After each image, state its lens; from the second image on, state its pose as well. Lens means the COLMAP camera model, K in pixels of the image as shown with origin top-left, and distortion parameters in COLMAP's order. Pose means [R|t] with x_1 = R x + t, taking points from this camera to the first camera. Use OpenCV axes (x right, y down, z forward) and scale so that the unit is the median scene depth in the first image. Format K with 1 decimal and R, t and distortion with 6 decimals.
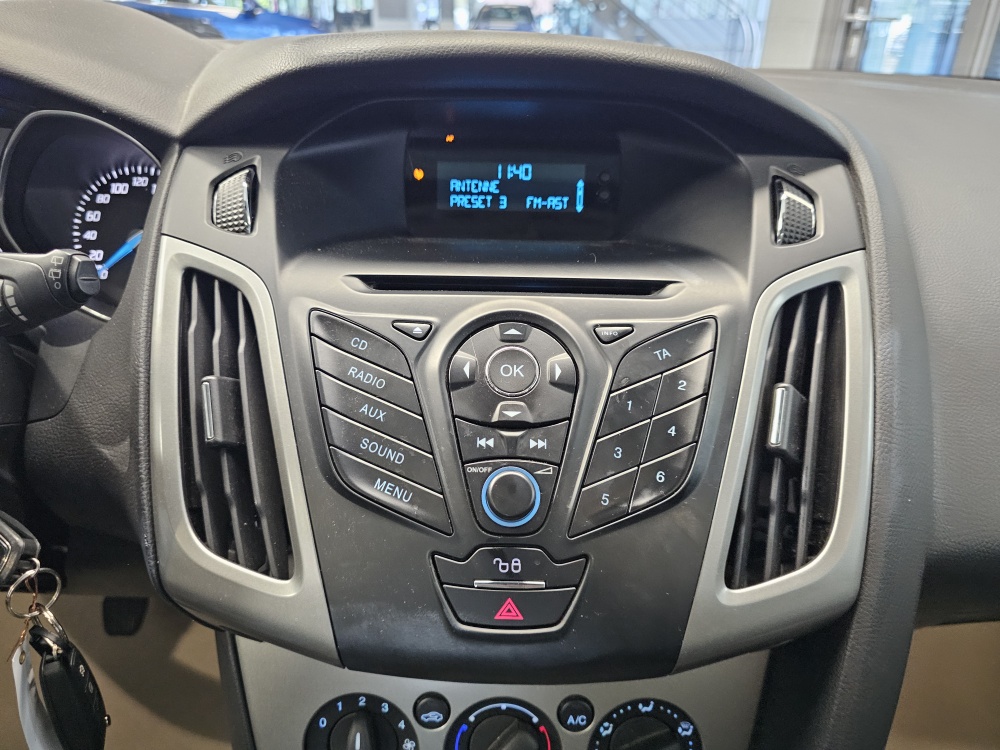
lens RADIAL K [[680.5, 0, 488.8], [0, 680.5, 373.1], [0, 0, 1]] dist [0.059949, -0.053891]
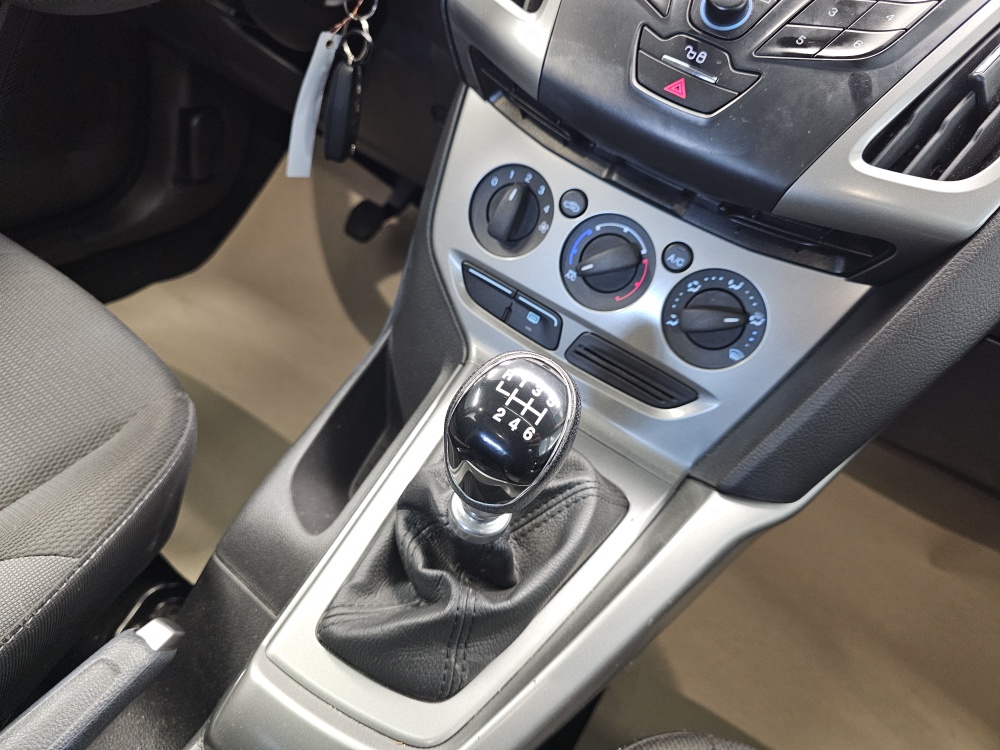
lens RADIAL K [[680.5, 0, 492.8], [0, 680.5, 364.2], [0, 0, 1]] dist [0.059949, -0.053891]
pose [[0.832331, 0.484848, -0.268603, 0.269165], [-0.449030, 0.873927, 0.186075, 0.580657], [0.324957, -0.034265, 0.945108, -0.229345]]
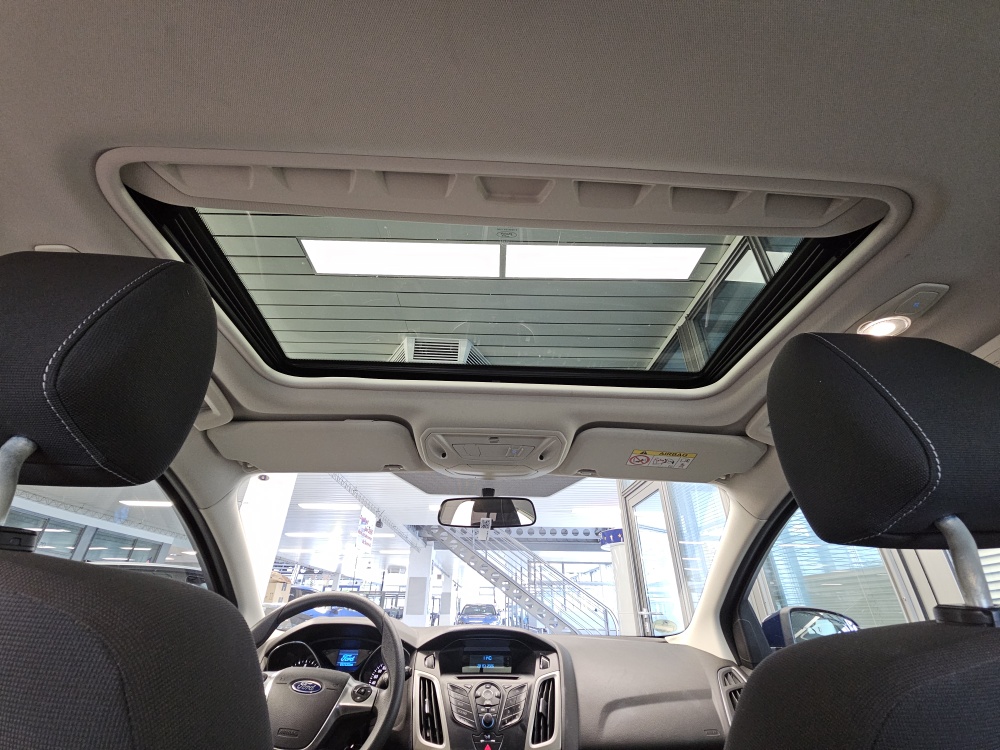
lens RADIAL K [[413.9, 0, 499.3], [0, 413.9, 373.7], [0, 0, 1]] dist [-0.003708, 0.000953]
pose [[0.997909, 0.027523, 0.058484, -0.114307], [0.033886, 0.547724, -0.835972, 1.147896], [-0.055041, 0.836206, 0.545646, -2.444781]]
